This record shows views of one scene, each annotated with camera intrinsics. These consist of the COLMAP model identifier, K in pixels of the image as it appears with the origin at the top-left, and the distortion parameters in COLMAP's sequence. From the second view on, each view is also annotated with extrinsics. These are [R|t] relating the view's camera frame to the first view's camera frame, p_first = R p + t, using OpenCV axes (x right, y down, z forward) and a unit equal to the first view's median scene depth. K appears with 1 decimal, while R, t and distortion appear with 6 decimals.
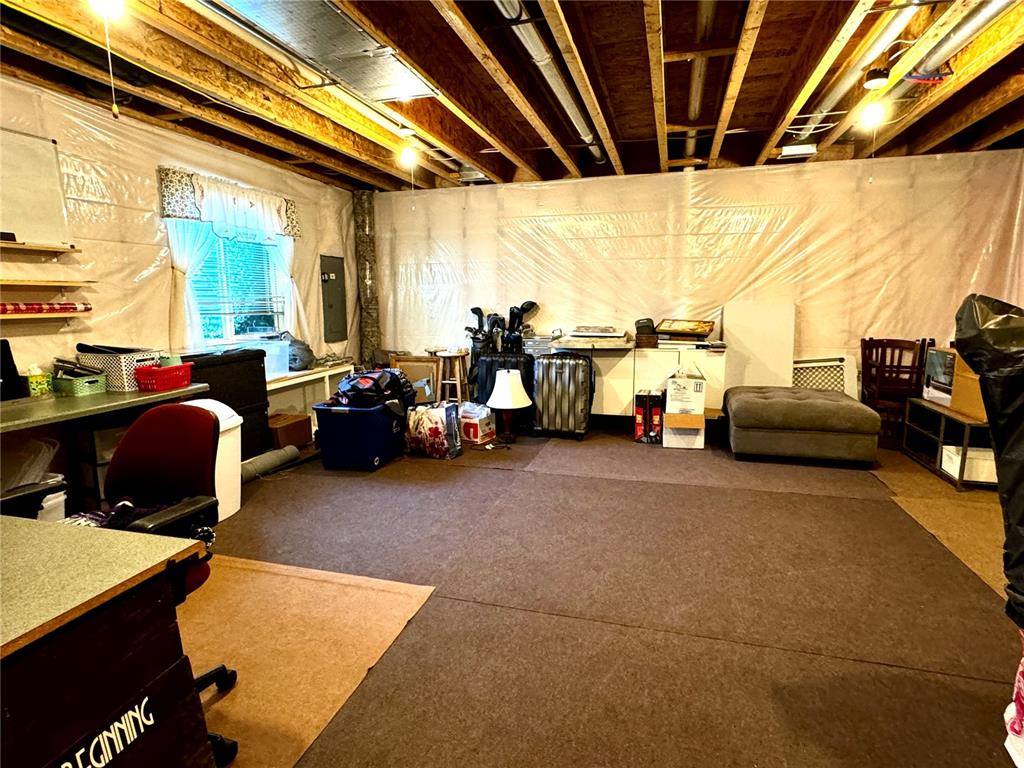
lens RADIAL K [[555.5, 0, 512.0], [0, 555.5, 384.0], [0, 0, 1]] dist [0.003353, 0.001192]
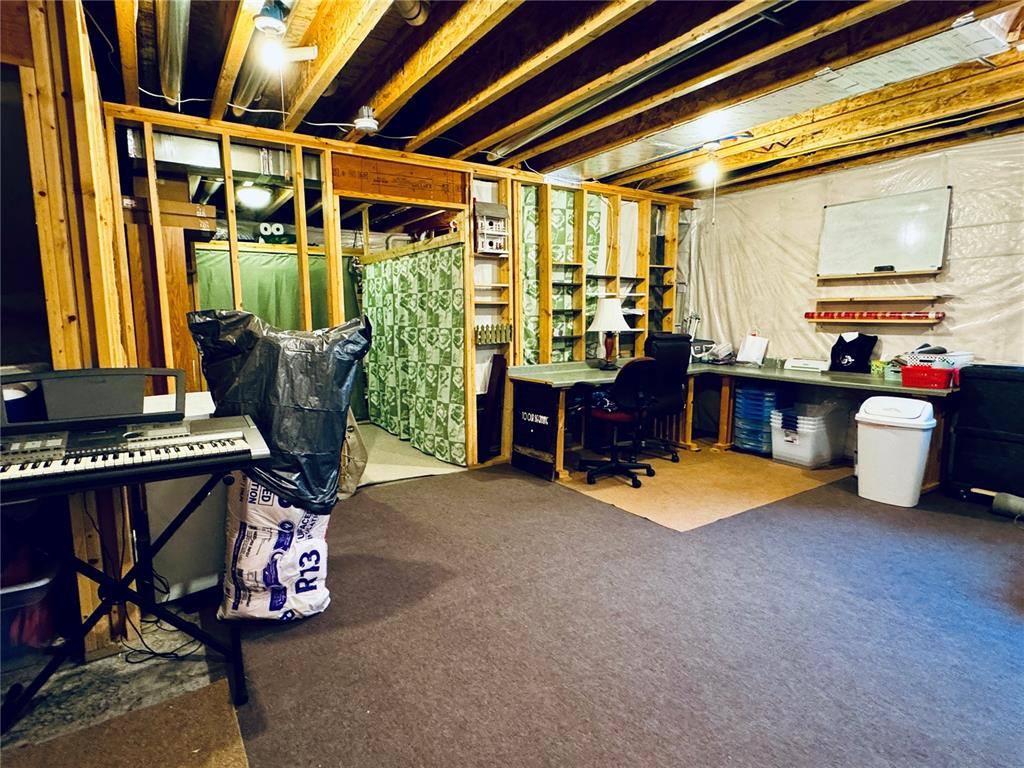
lens RADIAL K [[555.5, 0, 512.0], [0, 555.5, 384.0], [0, 0, 1]] dist [0.003353, 0.001192]
pose [[-0.657512, 0.101625, -0.746559, 0.812822], [-0.105591, 0.968654, 0.224854, -0.169735], [0.746008, 0.226674, -0.626171, 1.105700]]
